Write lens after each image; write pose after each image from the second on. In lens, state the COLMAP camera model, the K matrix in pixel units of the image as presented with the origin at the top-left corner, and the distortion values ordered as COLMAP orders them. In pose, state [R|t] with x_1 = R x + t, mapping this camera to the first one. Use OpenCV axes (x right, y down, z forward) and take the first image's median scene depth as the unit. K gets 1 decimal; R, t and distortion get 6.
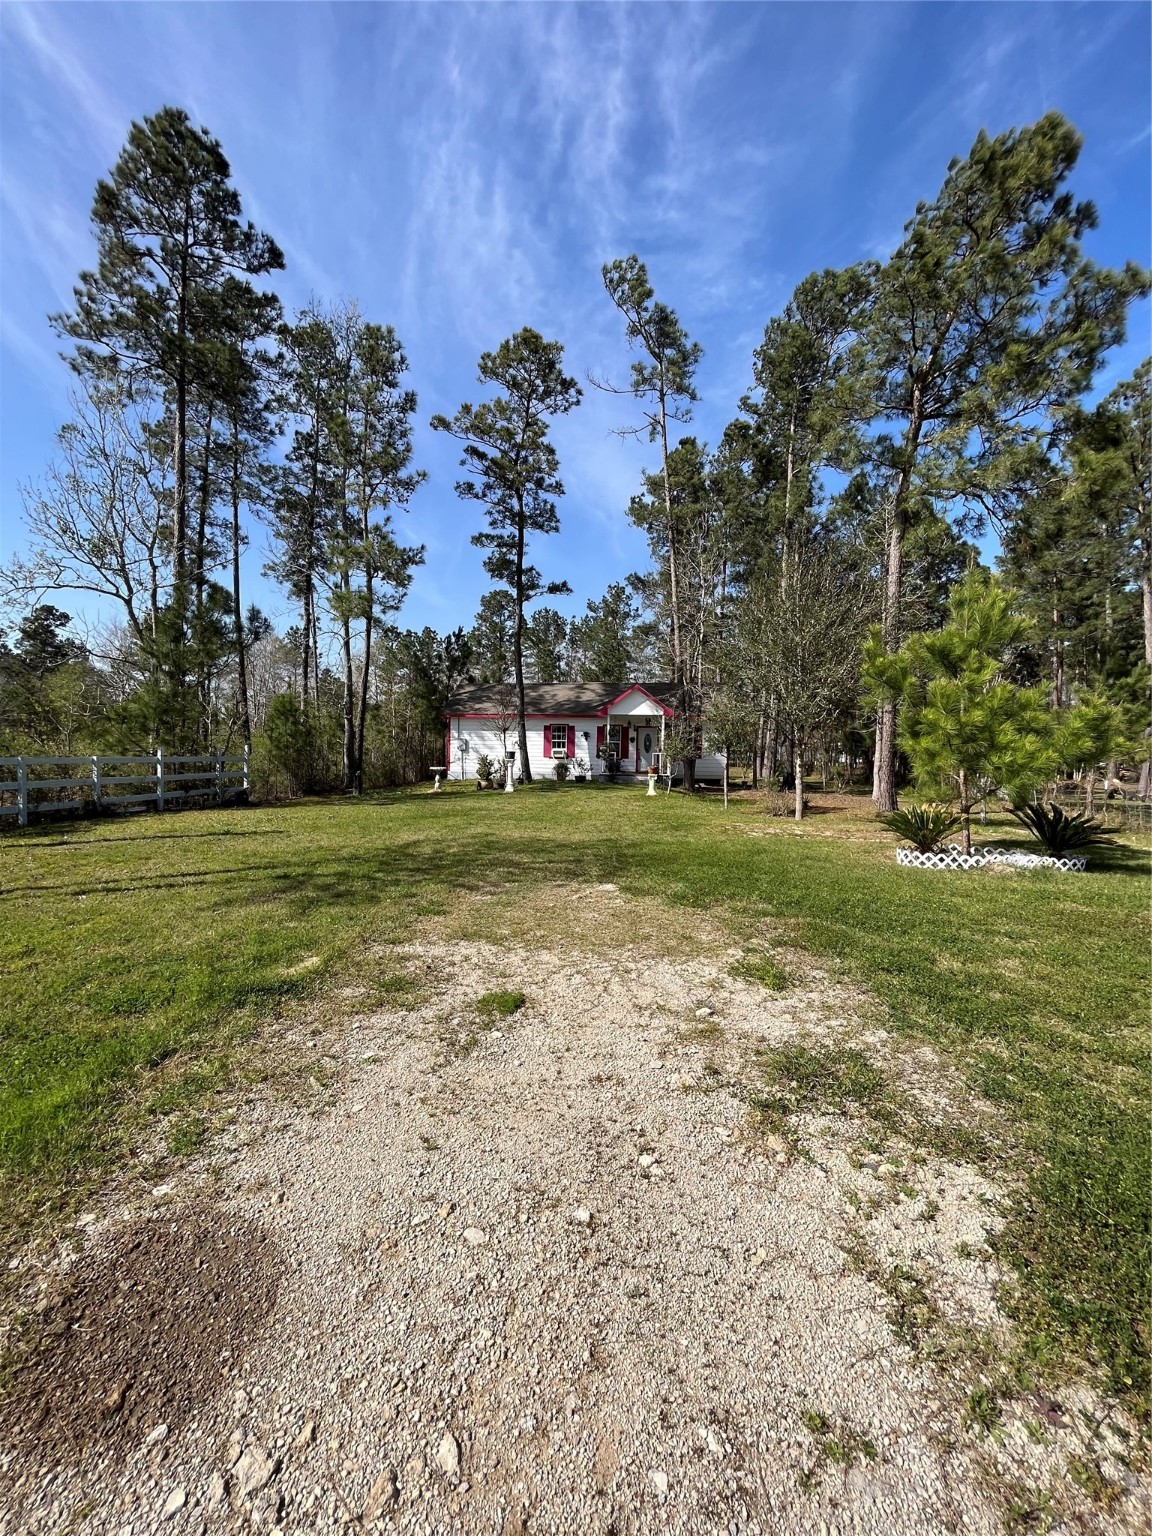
lens RADIAL K [[619.7, 0, 572.9], [0, 619.7, 772.6], [0, 0, 1]] dist [-0.004947, 0.000819]
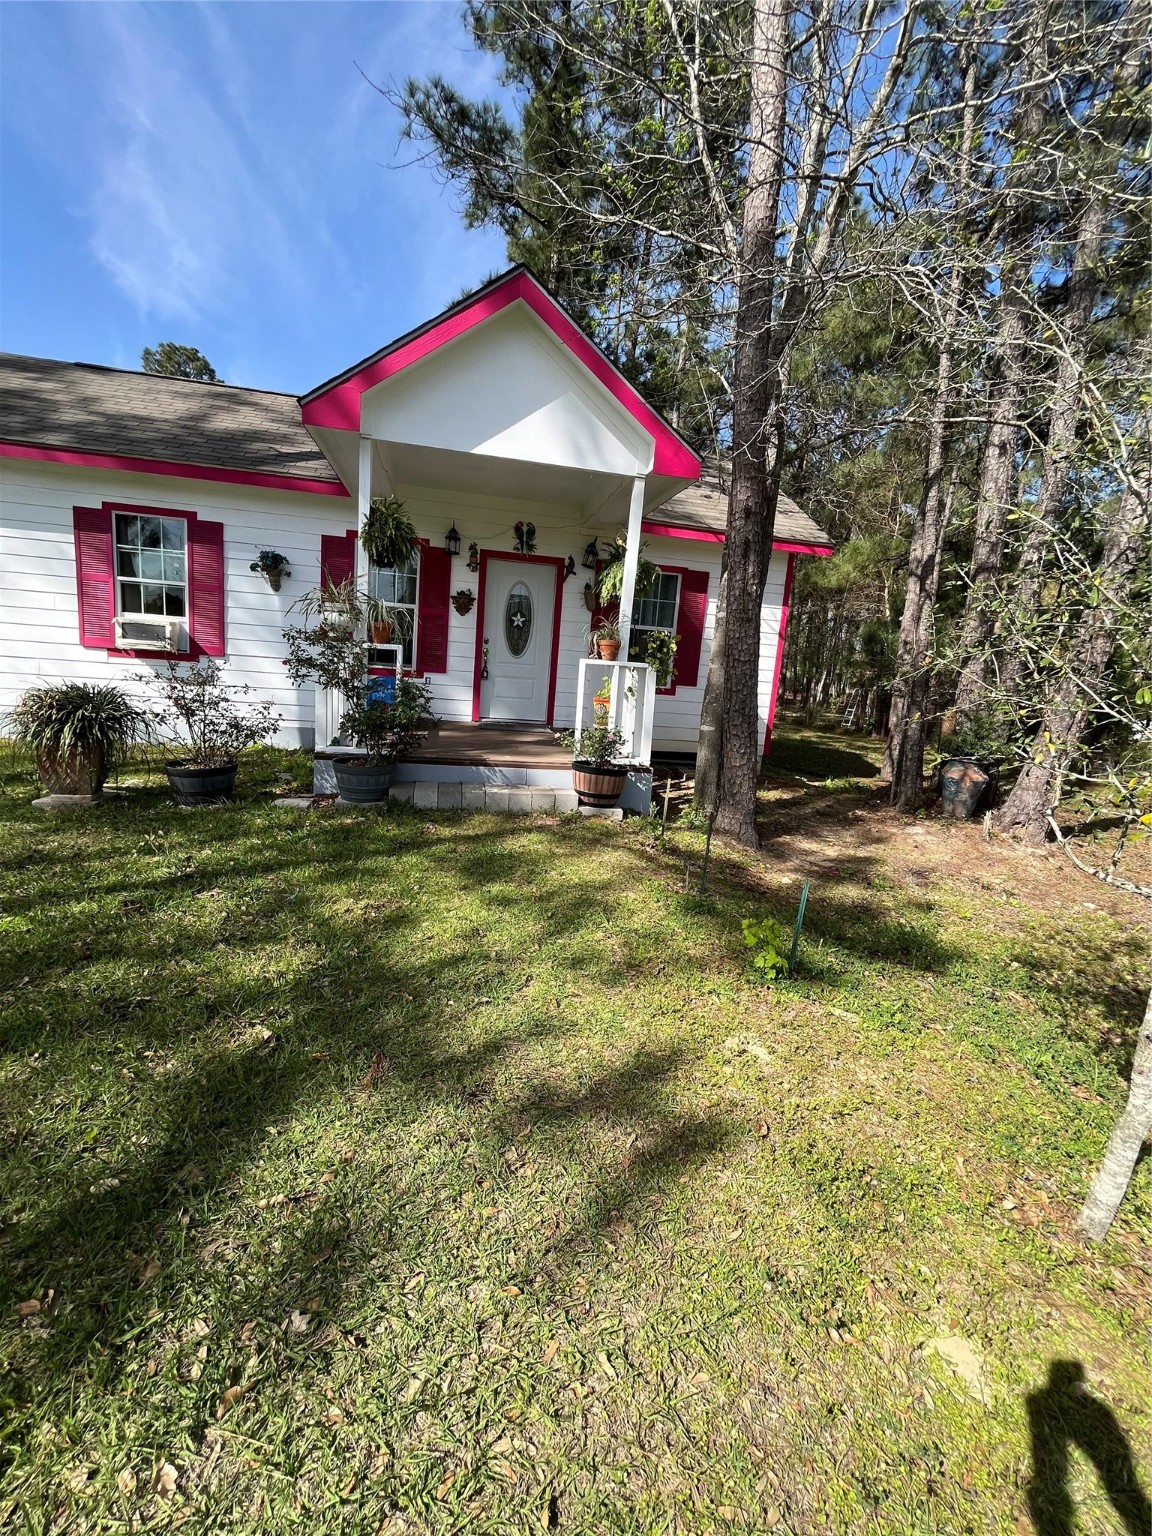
lens RADIAL K [[619.7, 0, 571.1], [0, 619.7, 763.8], [0, 0, 1]] dist [-0.004947, 0.000819]
pose [[0.937684, -0.005436, 0.347448, 0.073084], [-0.045475, 0.989359, 0.138206, -0.035451], [-0.344502, -0.145394, 0.927458, 1.135808]]
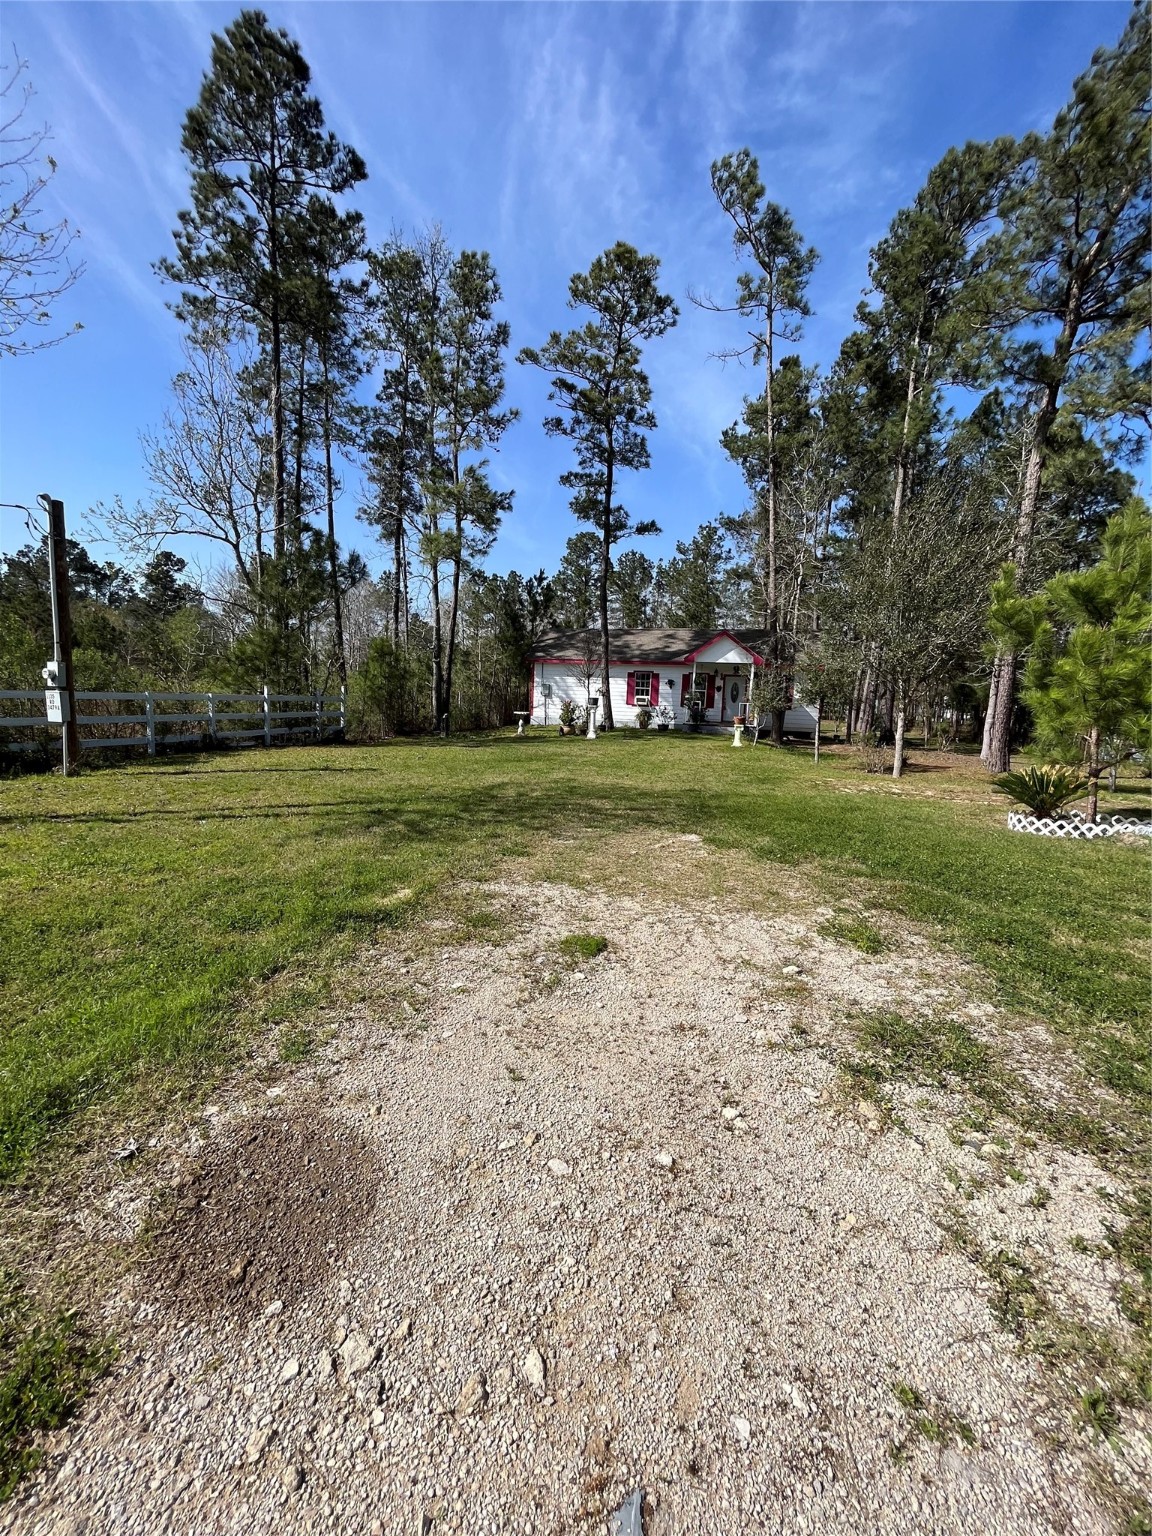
lens RADIAL K [[619.7, 0, 570.5], [0, 619.7, 771.2], [0, 0, 1]] dist [-0.004947, 0.000819]
pose [[0.990709, 0.037401, -0.130756, -0.003281], [-0.026557, 0.996136, 0.083713, 0.001079], [0.133382, -0.079463, 0.987874, 0.004559]]
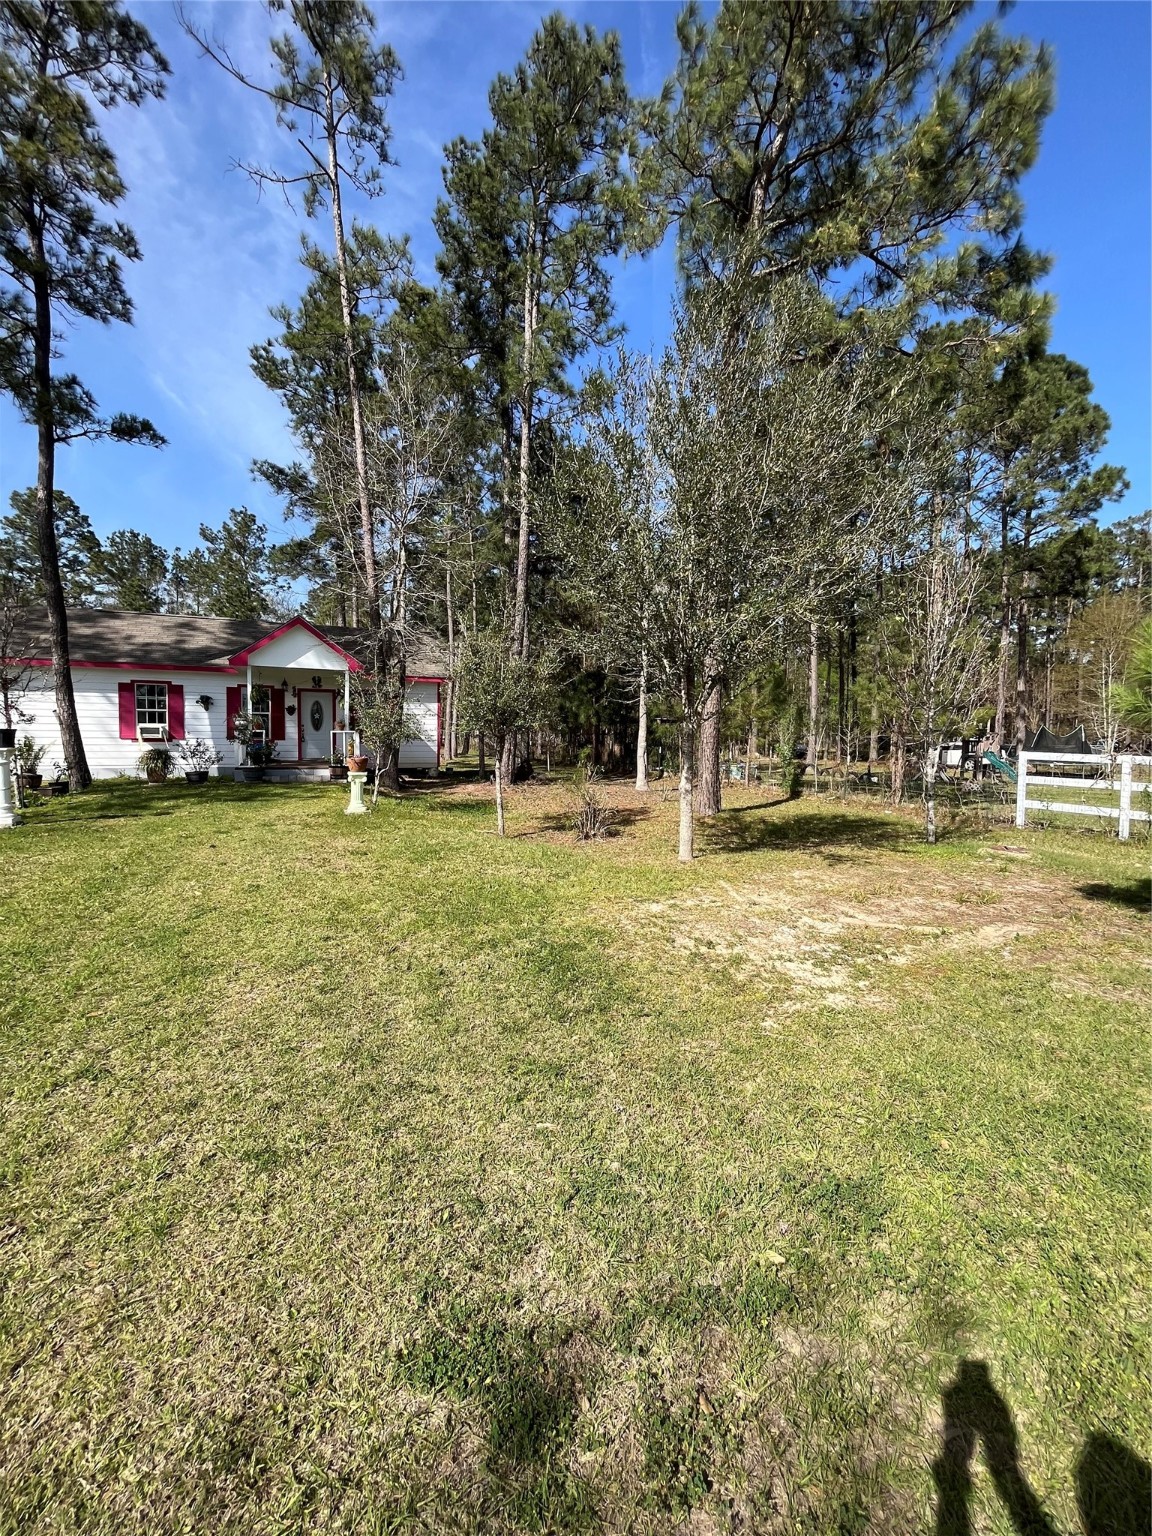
lens RADIAL K [[619.7, 0, 571.8], [0, 619.7, 763.4], [0, 0, 1]] dist [-0.004947, 0.000819]
pose [[0.849382, -0.034768, 0.526631, 0.008382], [0.022184, 0.999298, 0.030194, -0.017315], [-0.527311, -0.013963, 0.849557, 0.490557]]
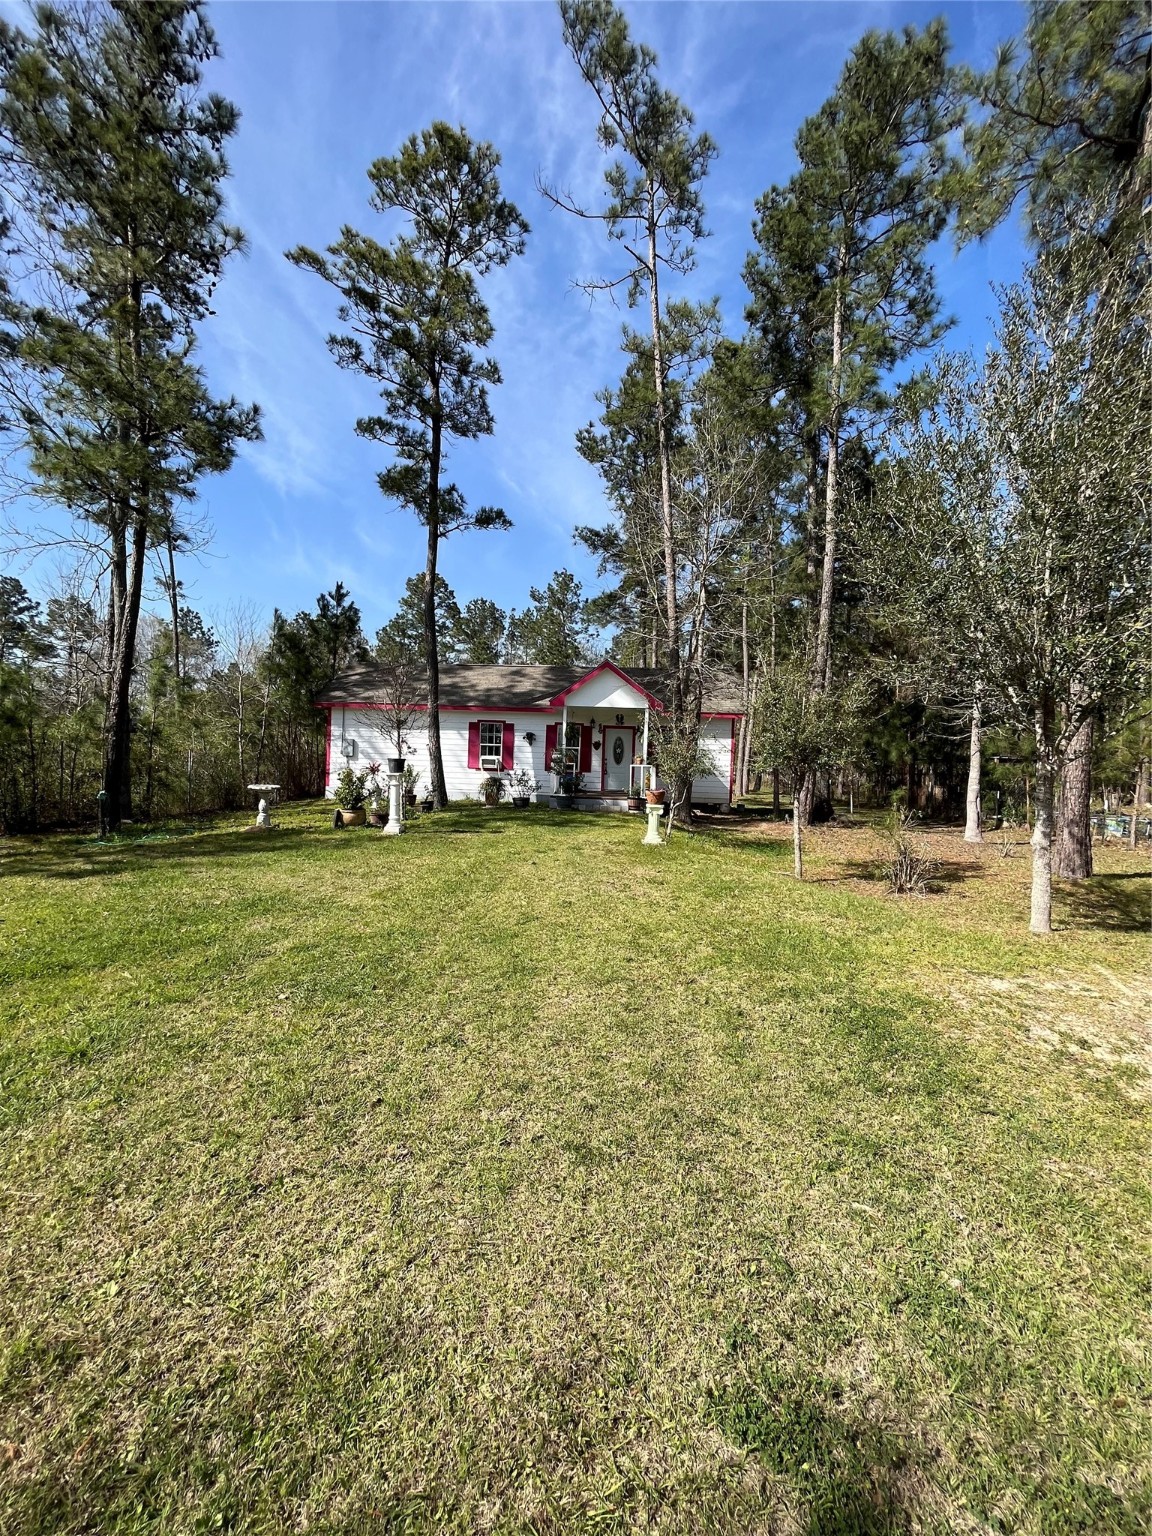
lens RADIAL K [[619.7, 0, 570.8], [0, 619.7, 763.1], [0, 0, 1]] dist [-0.004947, 0.000819]
pose [[0.995421, 0.012950, 0.094704, 0.002452], [-0.010124, 0.999491, -0.030266, -0.017425], [-0.095048, 0.029169, 0.995045, 0.489420]]
